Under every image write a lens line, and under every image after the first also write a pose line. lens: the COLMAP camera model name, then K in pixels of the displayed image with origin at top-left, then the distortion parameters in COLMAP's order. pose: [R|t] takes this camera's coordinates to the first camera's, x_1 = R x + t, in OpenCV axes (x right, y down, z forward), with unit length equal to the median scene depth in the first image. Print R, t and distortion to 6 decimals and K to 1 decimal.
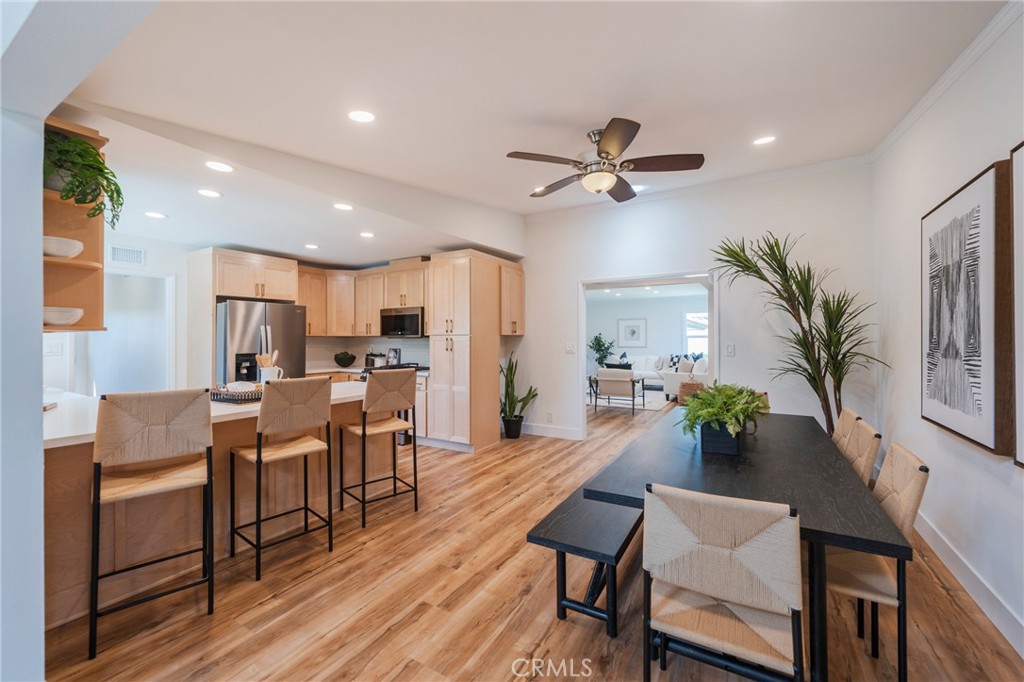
lens RADIAL K [[413.0, 0, 511.8], [0, 413.0, 339.2], [0, 0, 1]] dist [-0.000513, -0.000156]
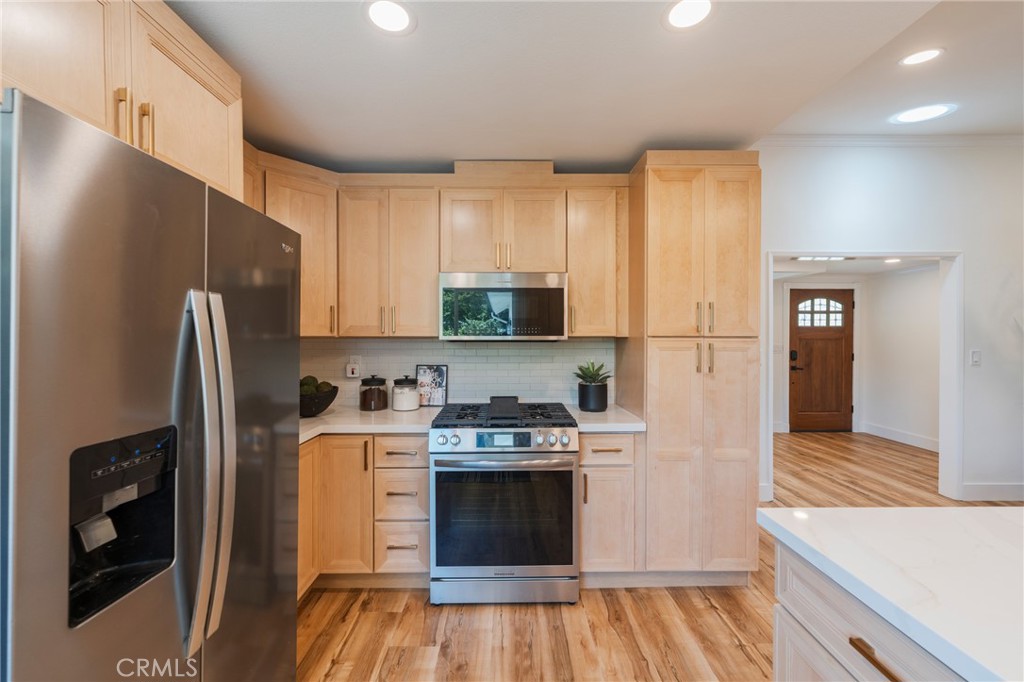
lens RADIAL K [[413.0, 0, 511.8], [0, 413.0, 339.2], [0, 0, 1]] dist [-0.000513, -0.000156]
pose [[0.853289, 0.000070, 0.521438, -0.711948], [-0.002201, 0.999992, 0.003467, -0.011010], [-0.521434, -0.004106, 0.853282, 0.910702]]
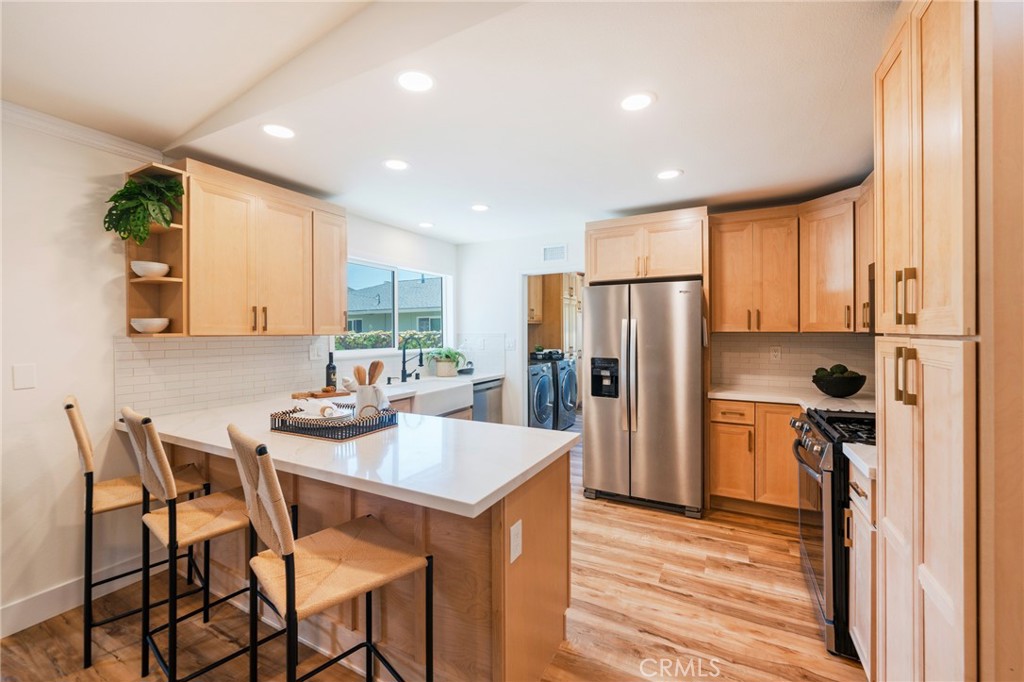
lens RADIAL K [[415.6, 0, 510.0], [0, 415.6, 338.5], [0, 0, 1]] dist [-0.002236, -0.000376]
pose [[0.048670, 0.018238, -0.998648, 0.085709], [0.004047, 0.999821, 0.018457, -0.016401], [0.998807, -0.004940, 0.048588, 0.958907]]
